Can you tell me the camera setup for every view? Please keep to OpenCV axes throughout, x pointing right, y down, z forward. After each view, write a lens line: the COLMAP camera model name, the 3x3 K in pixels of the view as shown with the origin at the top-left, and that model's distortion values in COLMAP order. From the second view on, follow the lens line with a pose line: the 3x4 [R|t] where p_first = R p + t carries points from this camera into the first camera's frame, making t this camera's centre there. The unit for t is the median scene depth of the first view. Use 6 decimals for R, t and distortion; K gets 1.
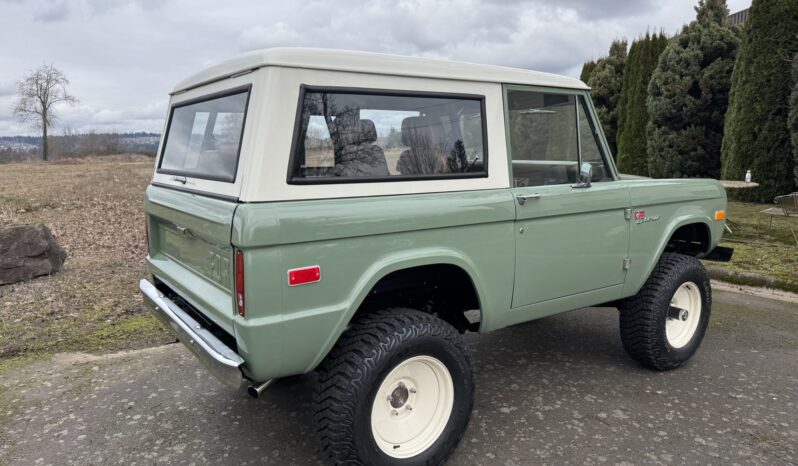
lens RADIAL K [[561.3, 0, 402.1], [0, 561.3, 232.5], [0, 0, 1]] dist [0.039418, -0.050228]
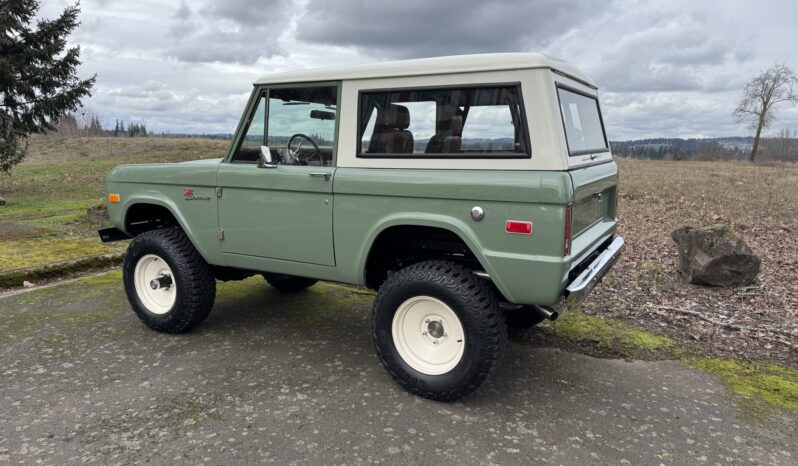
lens RADIAL K [[561.3, 0, 397.4], [0, 561.3, 228.9], [0, 0, 1]] dist [0.039418, -0.050228]
pose [[0.415901, 0.182301, -0.890950, 0.496785], [-0.189598, 0.975555, 0.111107, -0.078955], [0.889426, 0.122713, 0.440298, 0.532489]]
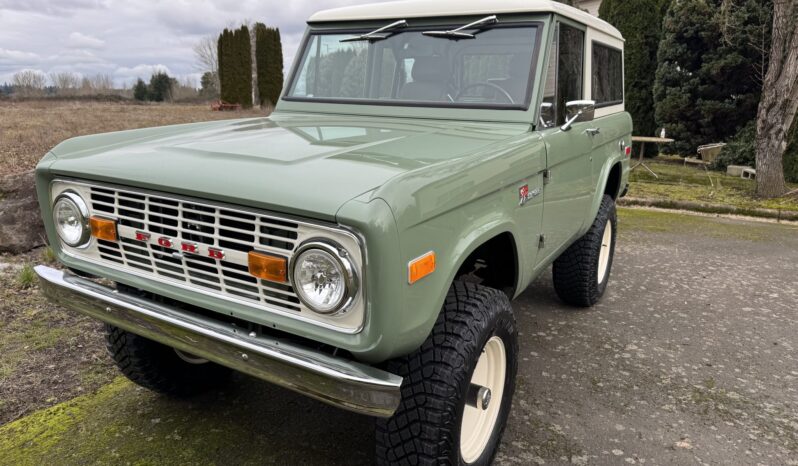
lens RADIAL K [[561.3, 0, 399.4], [0, 561.3, 232.0], [0, 0, 1]] dist [0.039418, -0.050228]
pose [[0.914601, -0.046321, 0.401695, -1.046610], [0.020207, 0.997411, 0.069007, 0.051626], [-0.403852, -0.054997, 0.913170, 0.138377]]
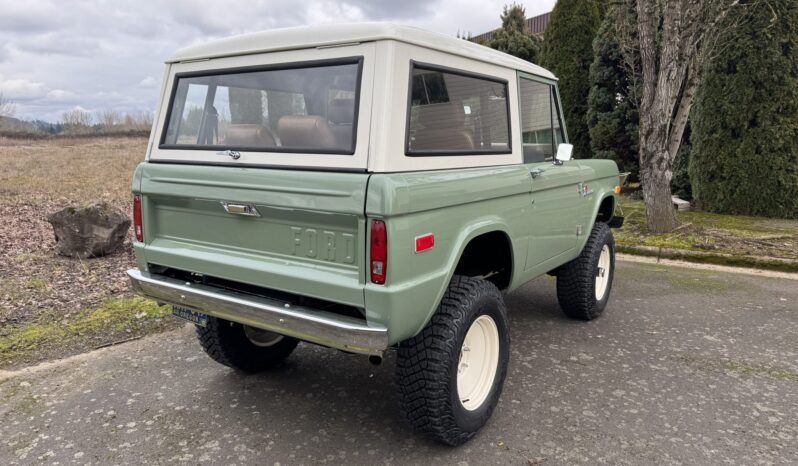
lens RADIAL K [[561.3, 0, 397.2], [0, 561.3, 226.6], [0, 0, 1]] dist [0.039418, -0.050228]
pose [[0.938498, -0.038827, 0.343094, -0.341674], [0.037278, 0.999243, 0.011110, 0.019661], [-0.343266, 0.002363, 0.939235, 0.019627]]
